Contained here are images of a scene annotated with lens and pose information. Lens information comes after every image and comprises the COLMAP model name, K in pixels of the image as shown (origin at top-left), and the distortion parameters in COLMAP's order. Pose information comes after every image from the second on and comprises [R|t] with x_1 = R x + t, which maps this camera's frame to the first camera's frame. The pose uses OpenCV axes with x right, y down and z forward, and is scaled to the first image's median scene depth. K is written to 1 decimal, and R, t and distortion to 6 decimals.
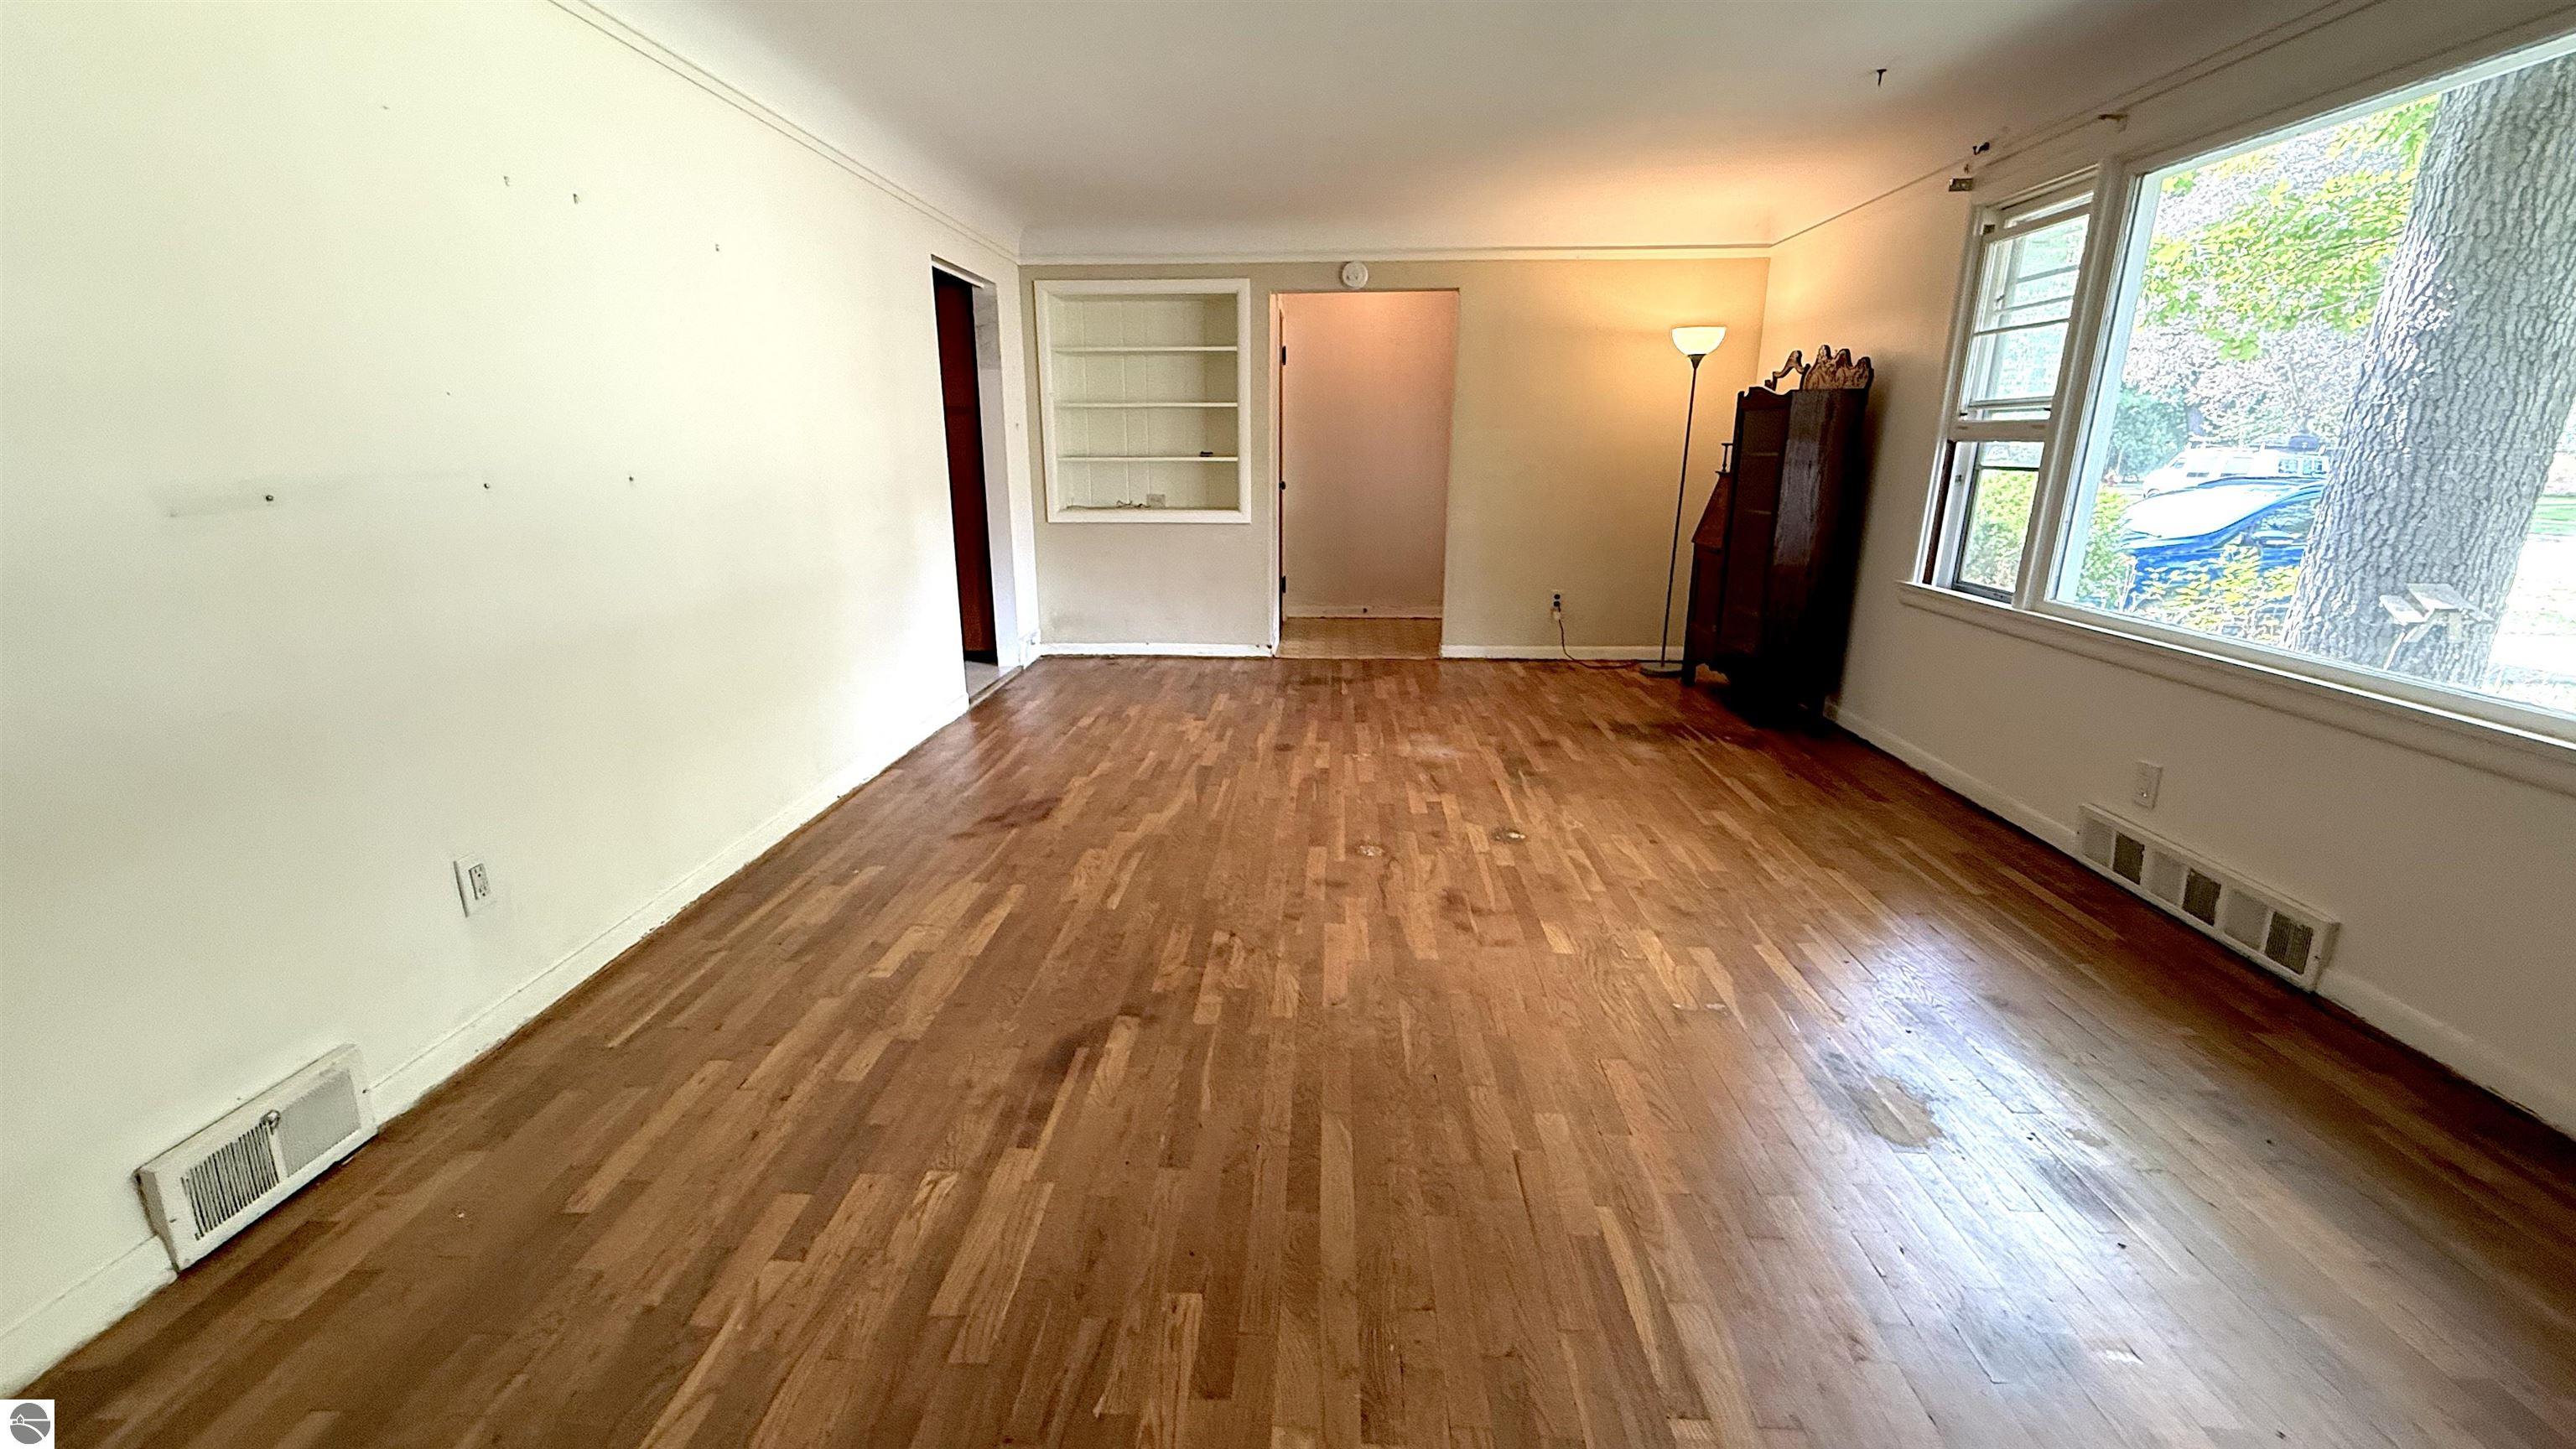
lens RADIAL K [[1018.4, 0, 1281.3], [0, 1018.4, 732.1], [0, 0, 1]] dist [0.000167, -0.000336]
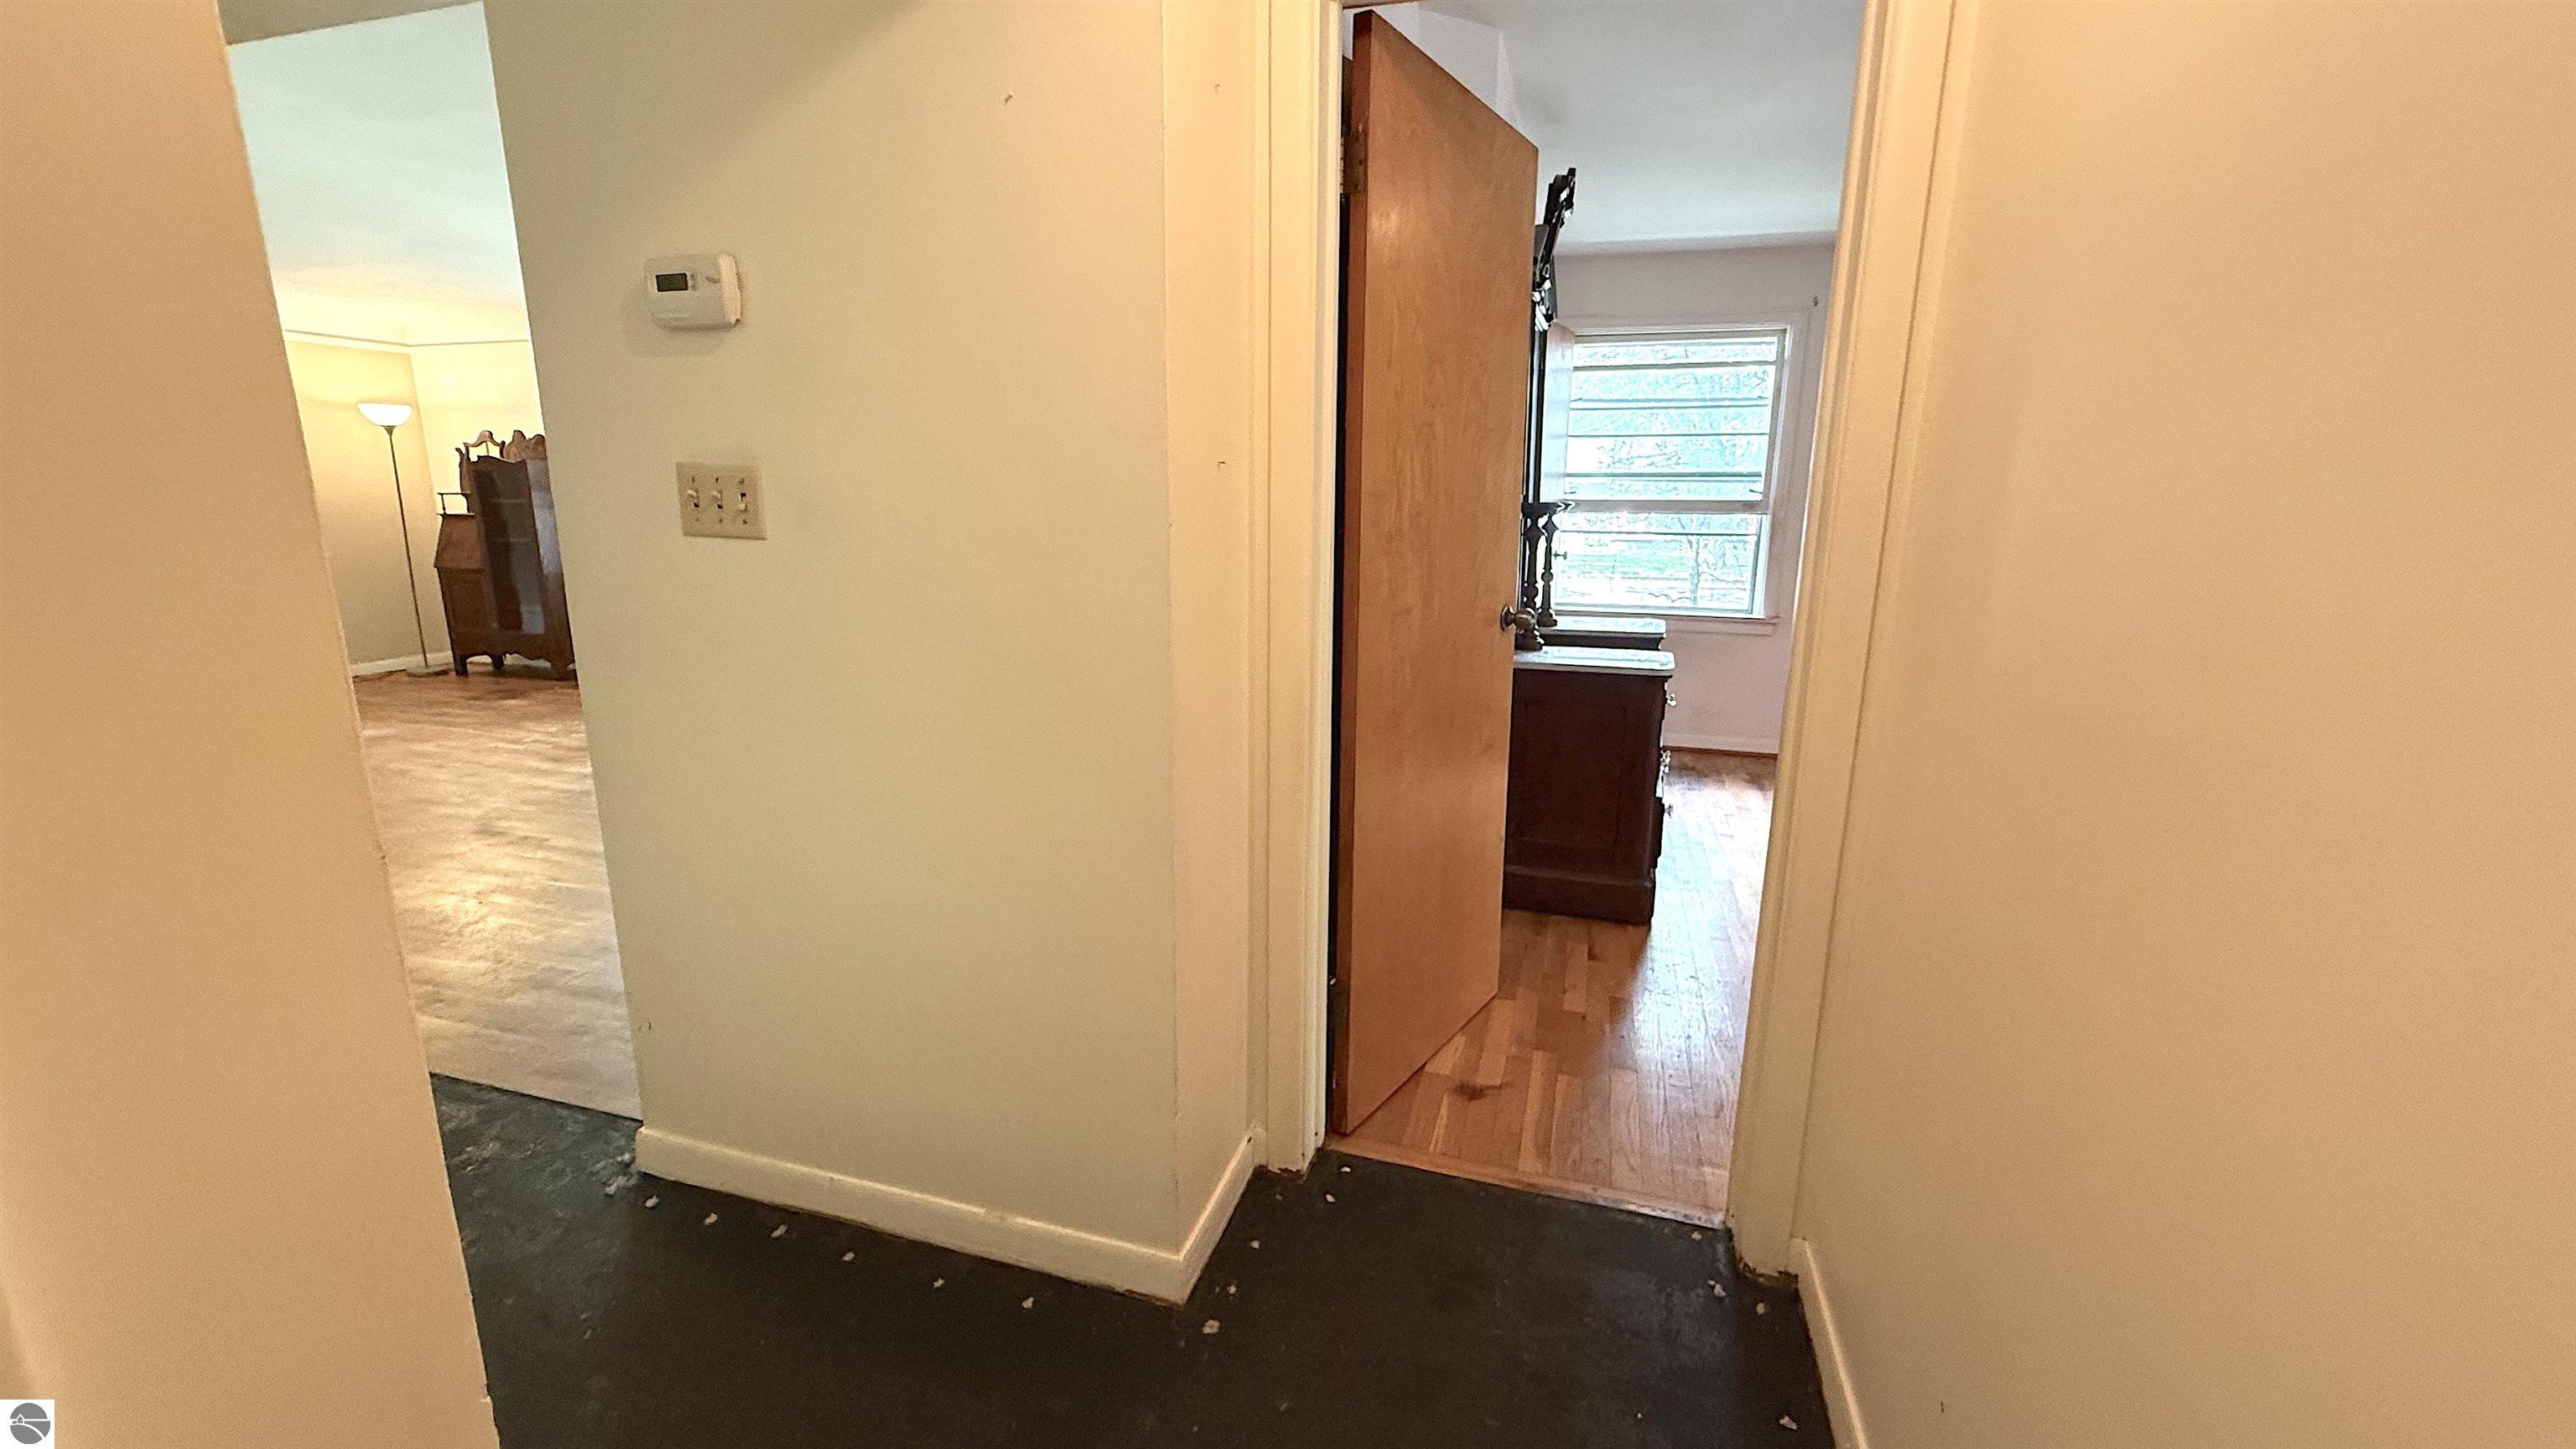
lens RADIAL K [[1025.6, 0, 1284.5], [0, 1025.6, 725.3], [0, 0, 1]] dist [0.000224, -0.000323]
pose [[0.239600, -0.210494, 0.947779, -0.911475], [0.258264, 0.954859, 0.146777, 0.137629], [-0.935891, 0.209609, 0.283147, -0.508320]]
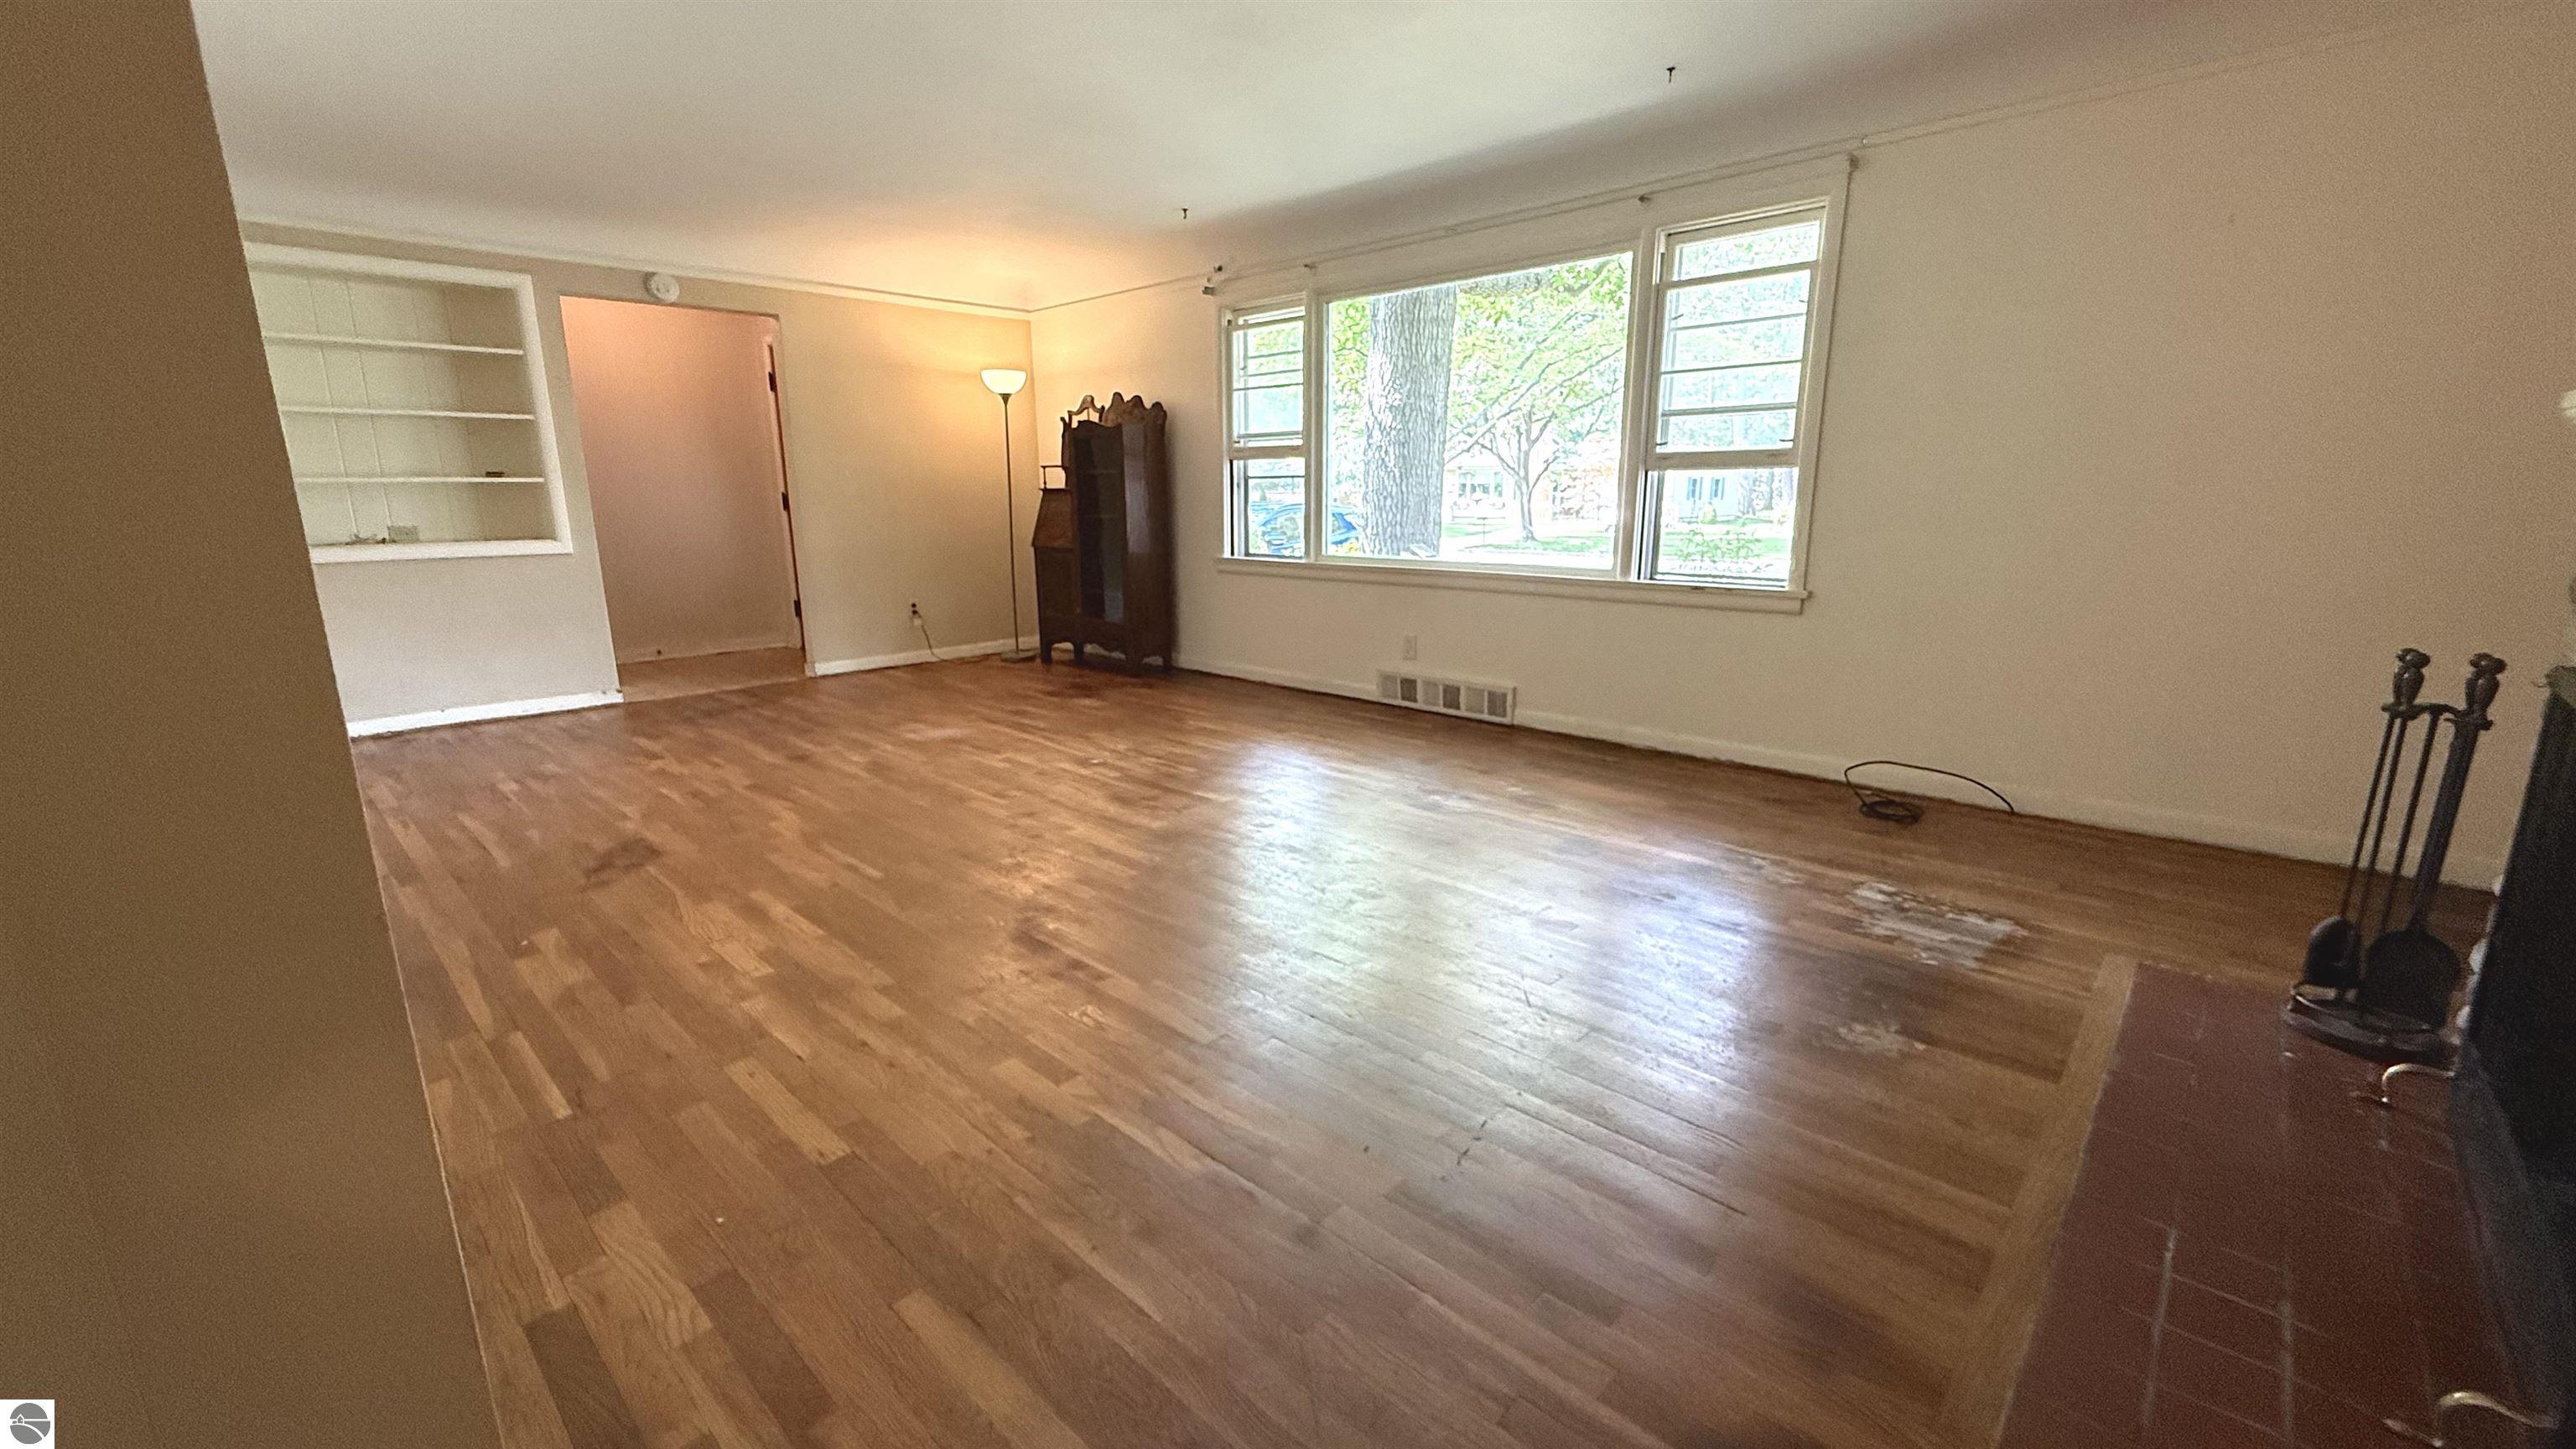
lens RADIAL K [[1025.6, 0, 1284.5], [0, 1025.6, 725.3], [0, 0, 1]] dist [0.000224, -0.000323]
pose [[0.652013, -0.173221, 0.738156, -0.495923], [0.213357, 0.976130, 0.040607, 0.052560], [-0.727570, 0.131015, 0.673407, -0.018697]]
